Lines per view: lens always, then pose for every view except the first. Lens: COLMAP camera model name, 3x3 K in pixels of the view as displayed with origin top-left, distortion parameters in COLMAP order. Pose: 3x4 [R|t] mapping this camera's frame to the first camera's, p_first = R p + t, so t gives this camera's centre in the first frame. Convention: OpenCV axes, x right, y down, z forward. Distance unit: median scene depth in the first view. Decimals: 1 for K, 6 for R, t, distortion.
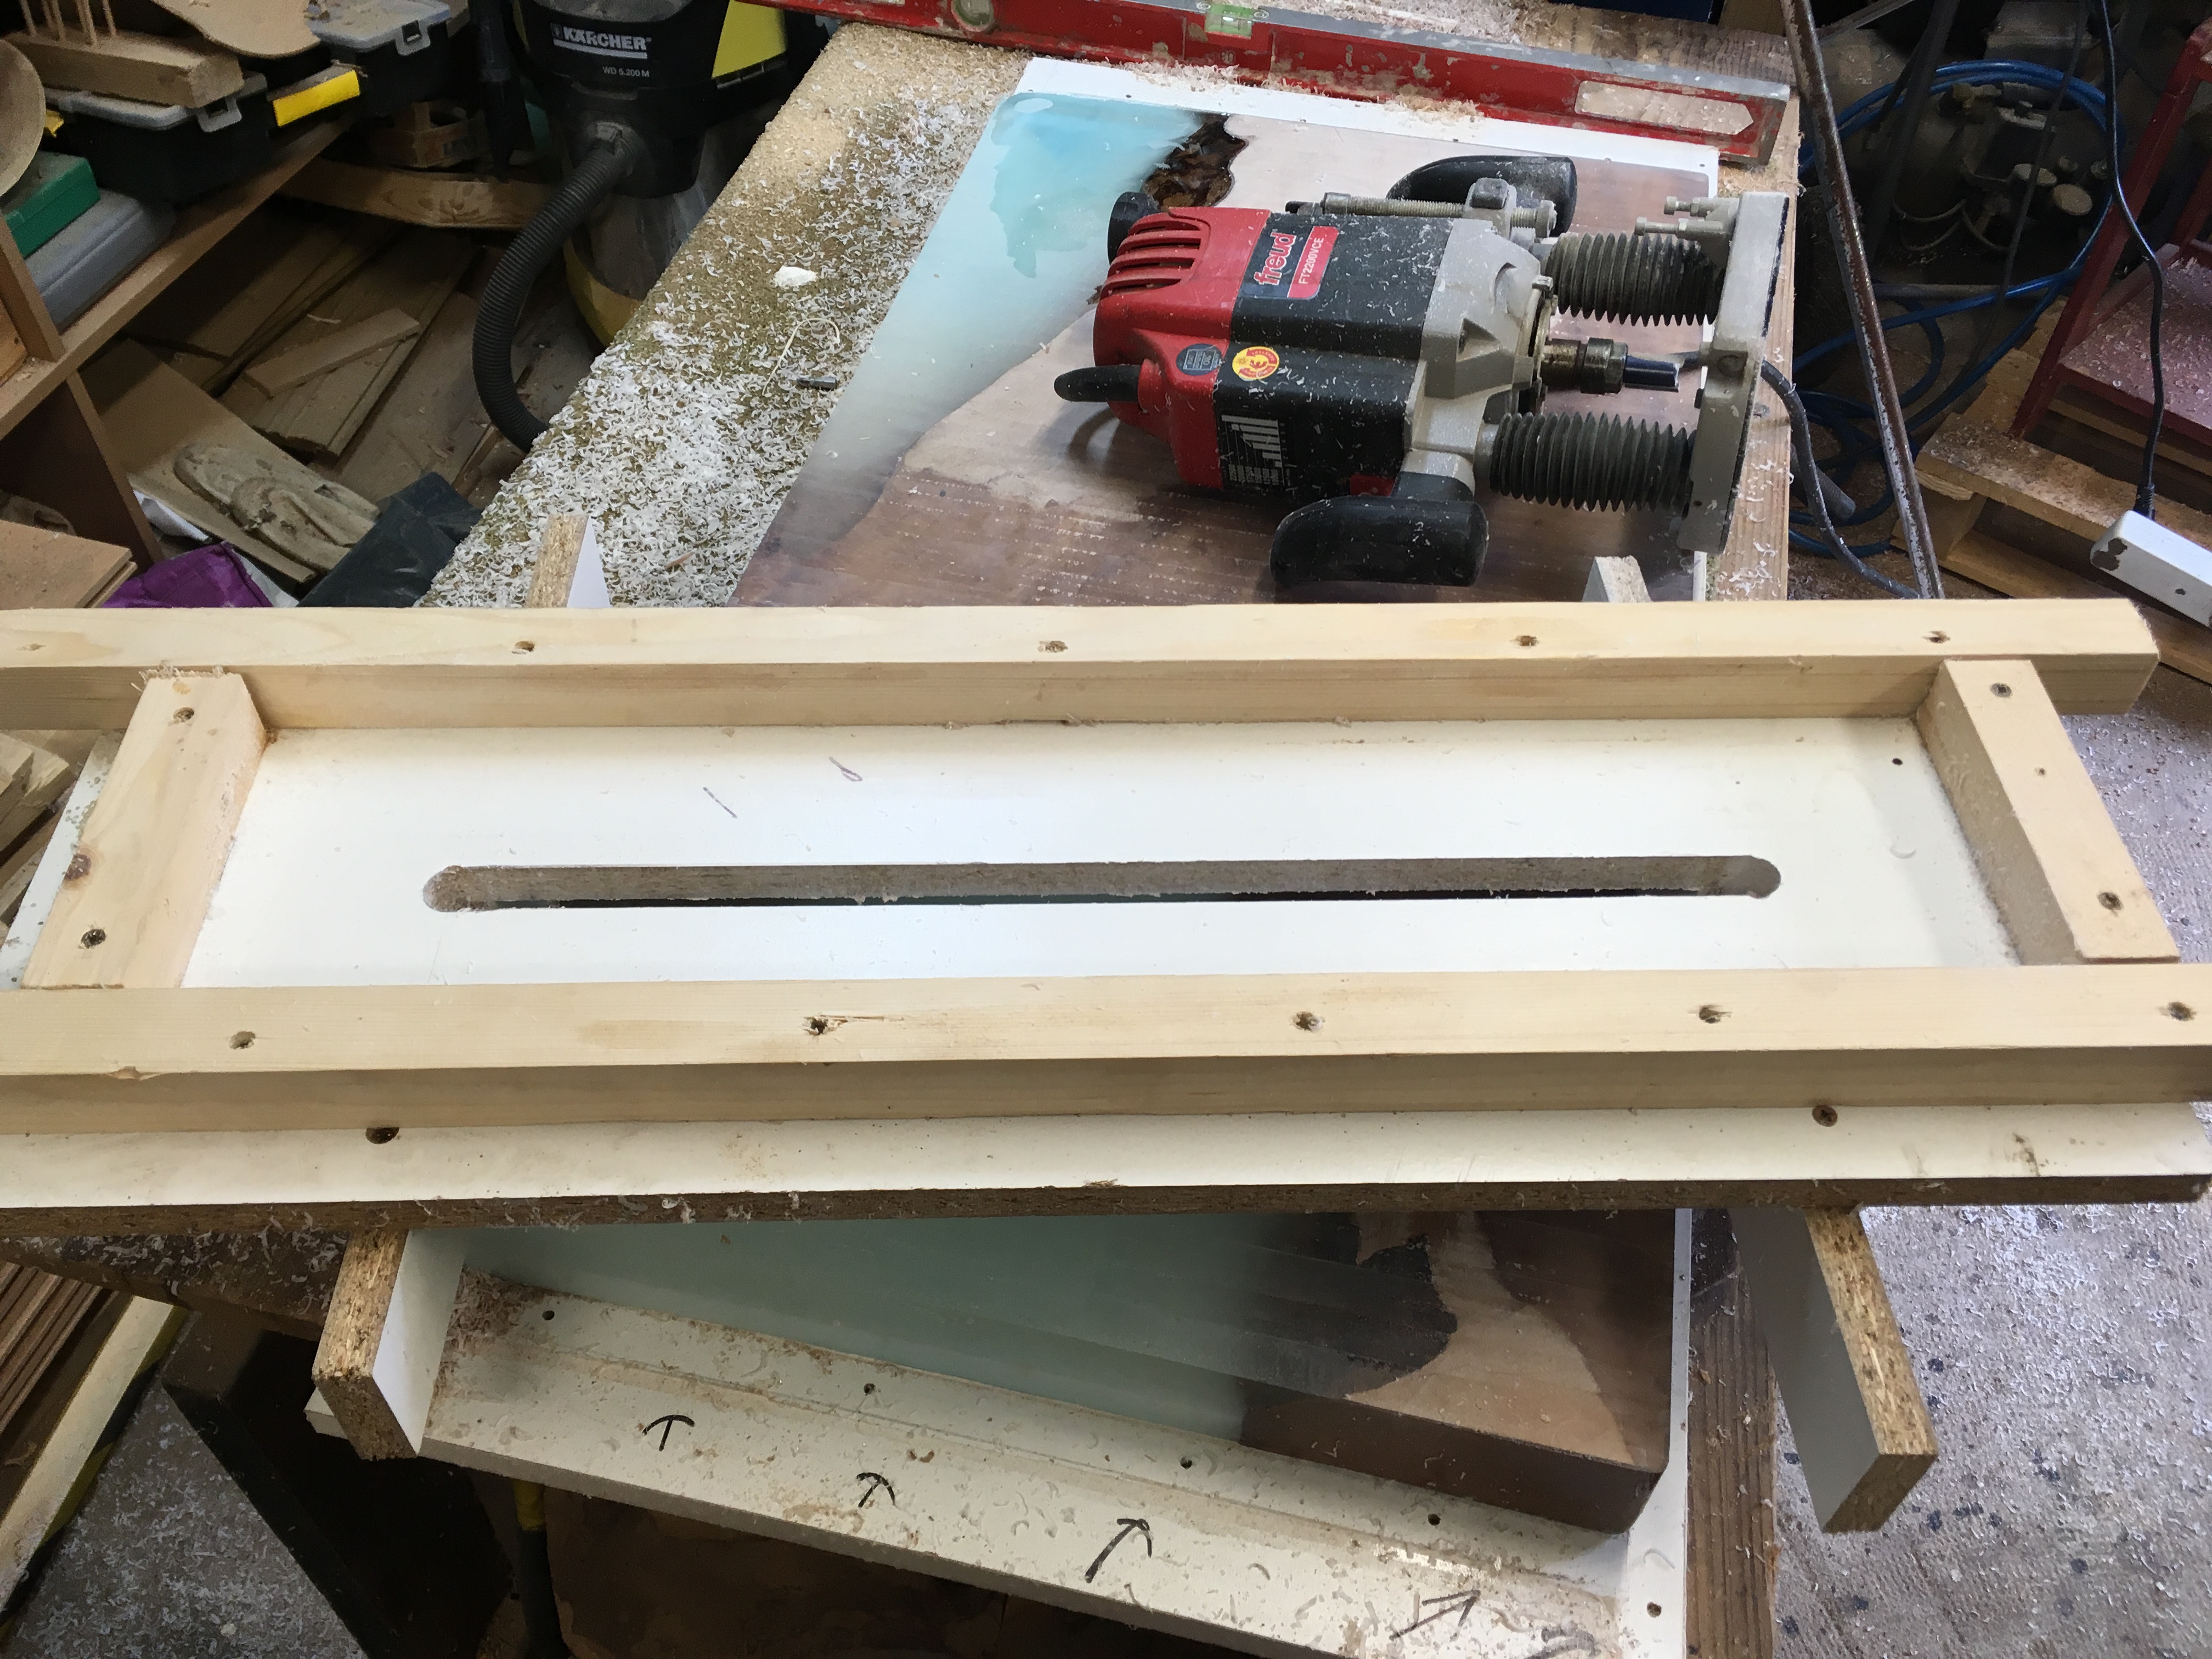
lens RADIAL K [[1899.4, 0, 1106.0], [0, 1899.4, 829.5], [0, 0, 1]] dist [0.093141, -0.139736]
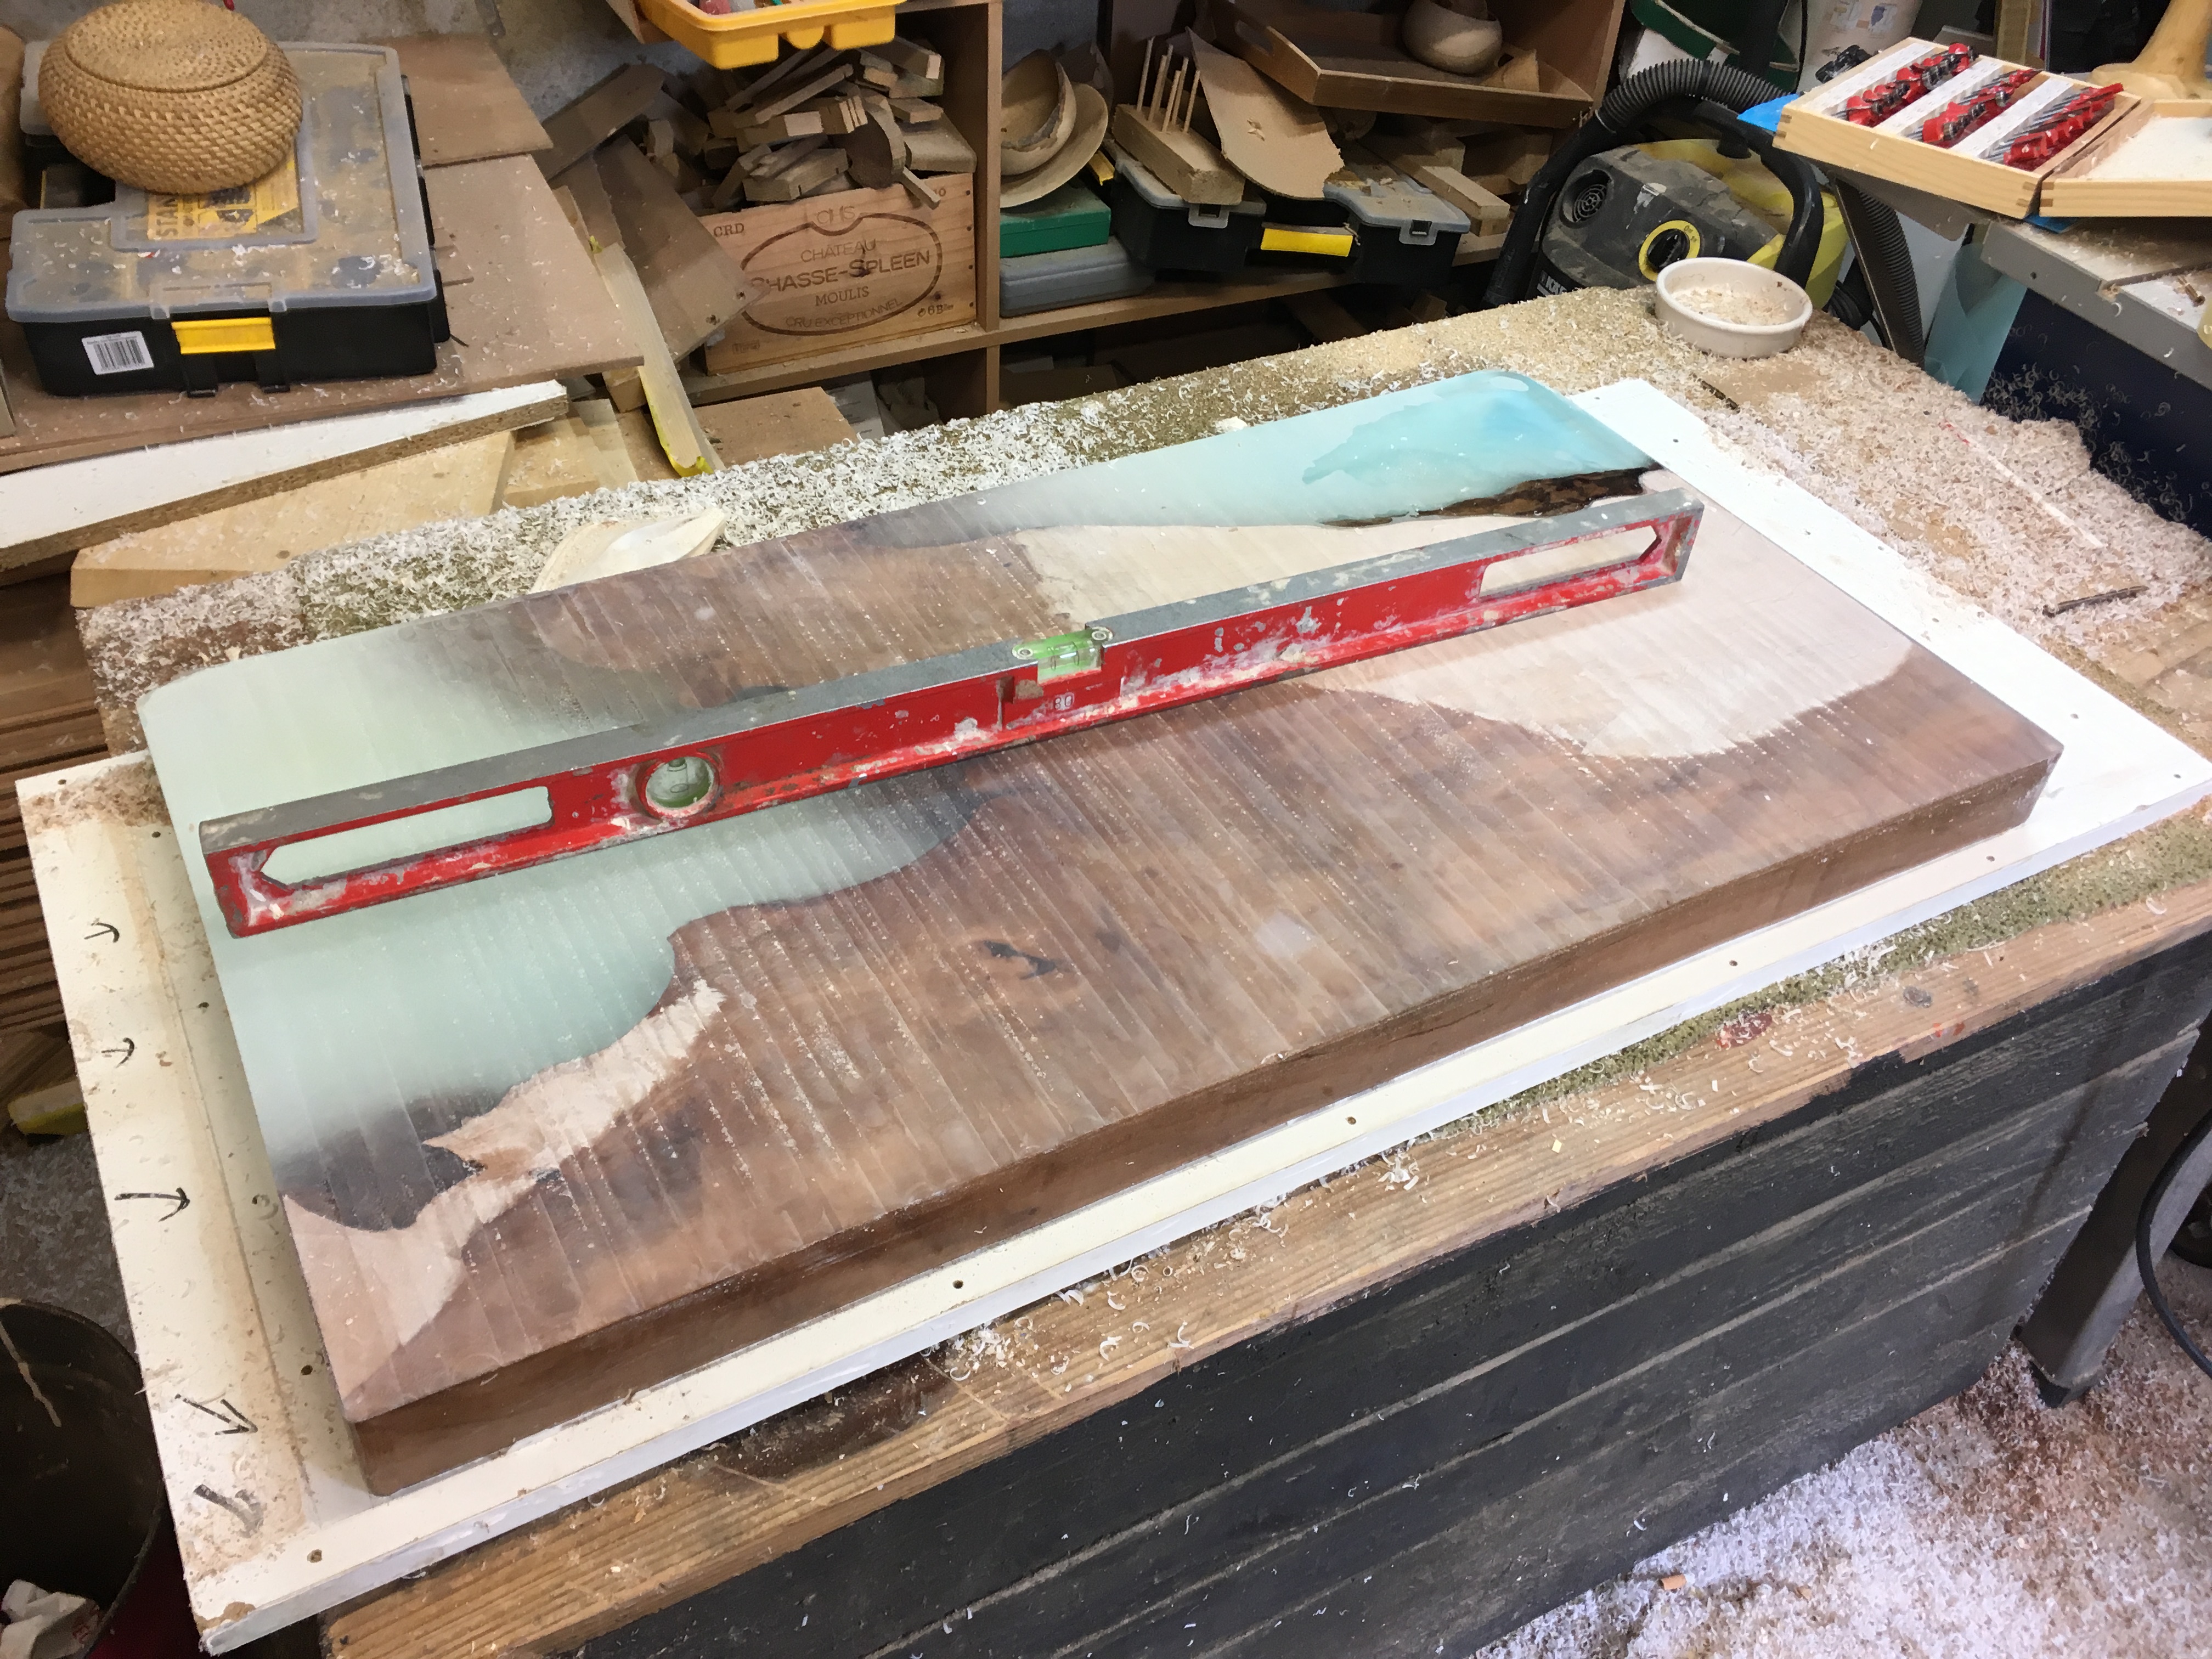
lens RADIAL K [[1899.4, 0, 1106.0], [0, 1899.4, 829.5], [0, 0, 1]] dist [0.093141, -0.139736]
pose [[0.668614, 0.505510, -0.545358, 0.345121], [-0.582325, 0.812031, 0.038763, -0.070746], [0.462442, 0.291658, 0.837307, 0.085072]]
